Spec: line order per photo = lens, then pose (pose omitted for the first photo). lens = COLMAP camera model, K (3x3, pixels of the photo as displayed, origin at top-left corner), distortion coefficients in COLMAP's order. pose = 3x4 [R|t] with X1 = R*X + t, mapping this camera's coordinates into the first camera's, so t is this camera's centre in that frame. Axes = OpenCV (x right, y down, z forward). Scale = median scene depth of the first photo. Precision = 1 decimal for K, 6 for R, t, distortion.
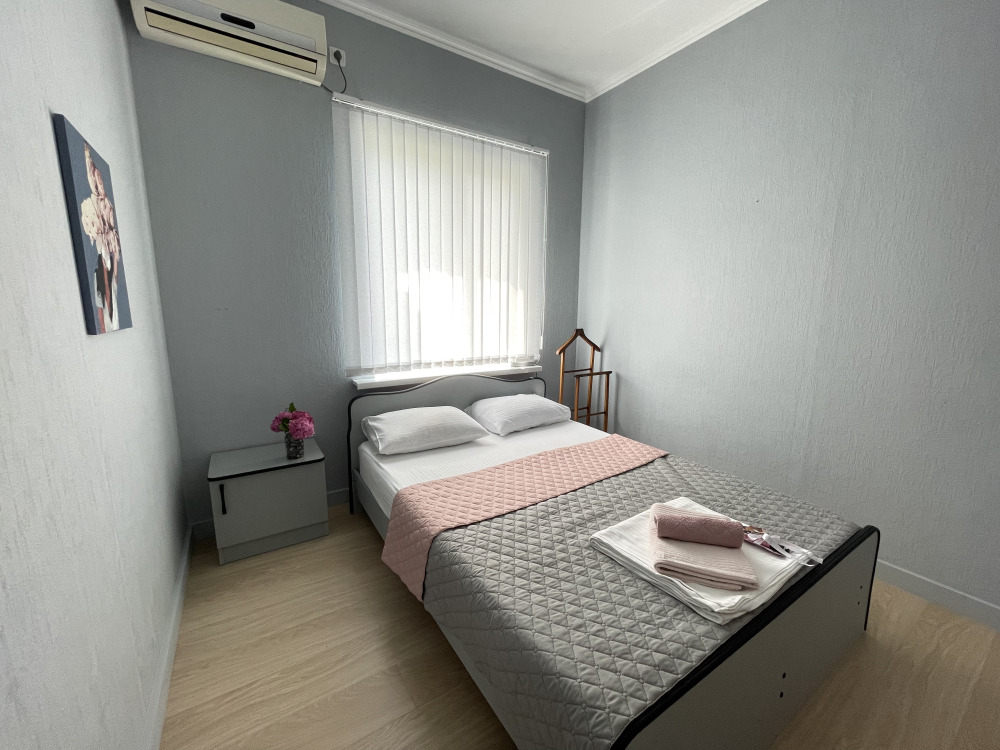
lens RADIAL K [[403.4, 0, 497.9], [0, 403.4, 372.5], [0, 0, 1]] dist [-0.002479, -0.001457]
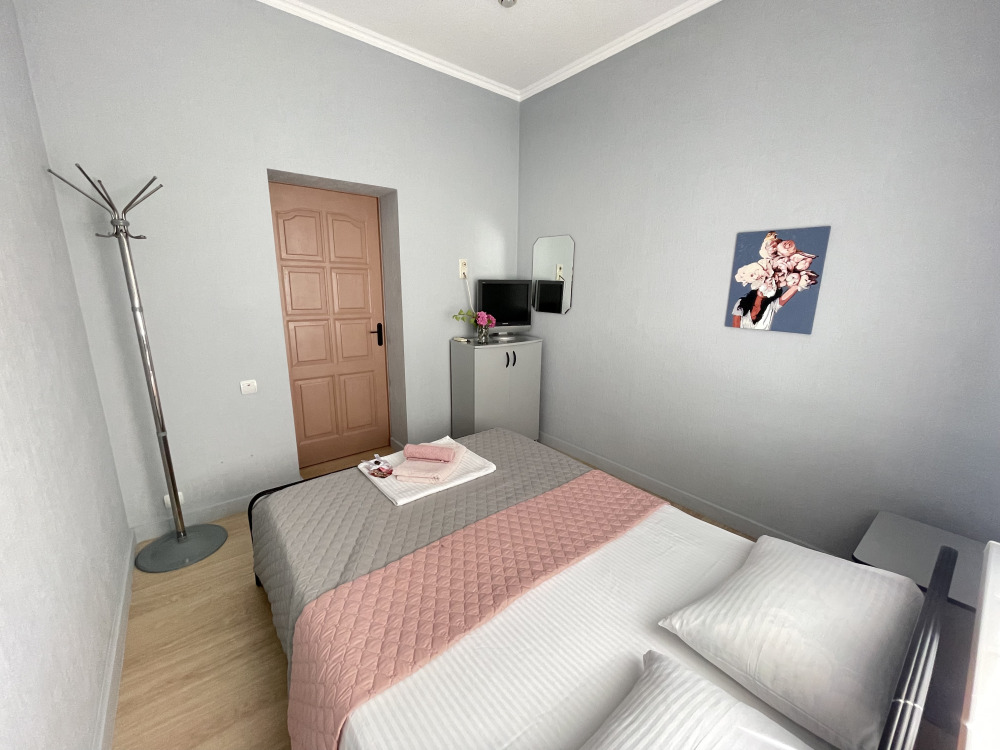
lens RADIAL K [[403.4, 0, 498.5], [0, 403.4, 370.9], [0, 0, 1]] dist [-0.002479, -0.001457]
pose [[-0.995930, -0.000722, -0.090126, 0.256956], [-0.034512, 0.926805, 0.373955, -0.357658], [0.083259, 0.375543, -0.923058, 1.649699]]
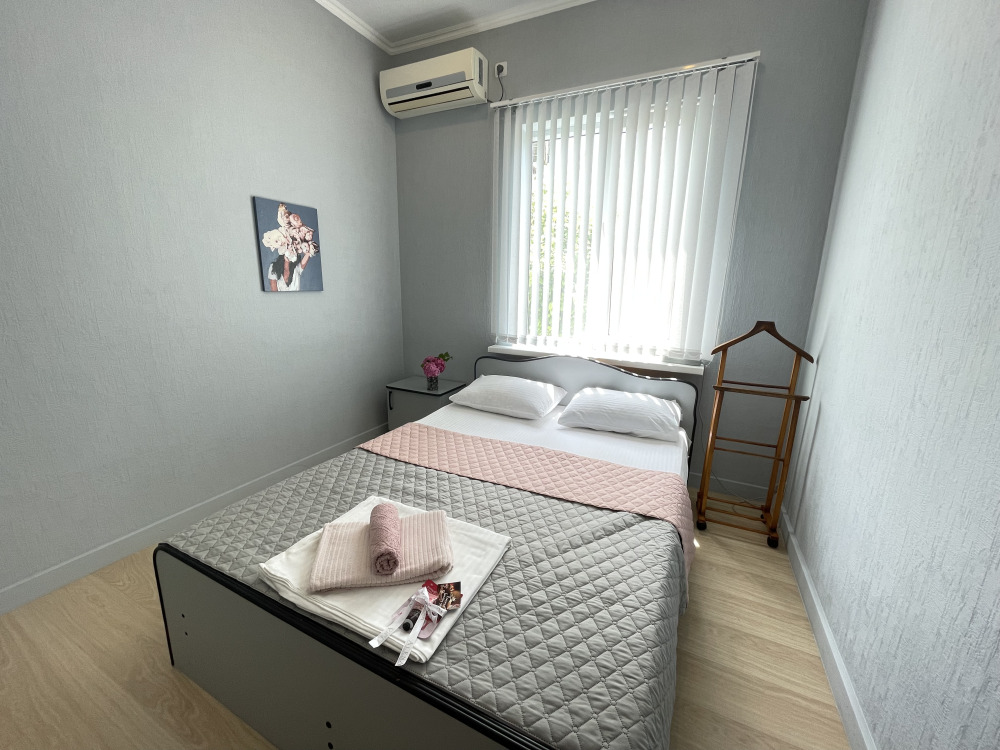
lens RADIAL K [[403.4, 0, 500.7], [0, 403.4, 372.6], [0, 0, 1]] dist [-0.002479, -0.001457]
pose [[0.511530, 0.189388, -0.838134, 0.902701], [-0.152996, 0.979896, 0.128044, -0.075251], [0.845535, 0.062733, 0.530222, 0.506725]]
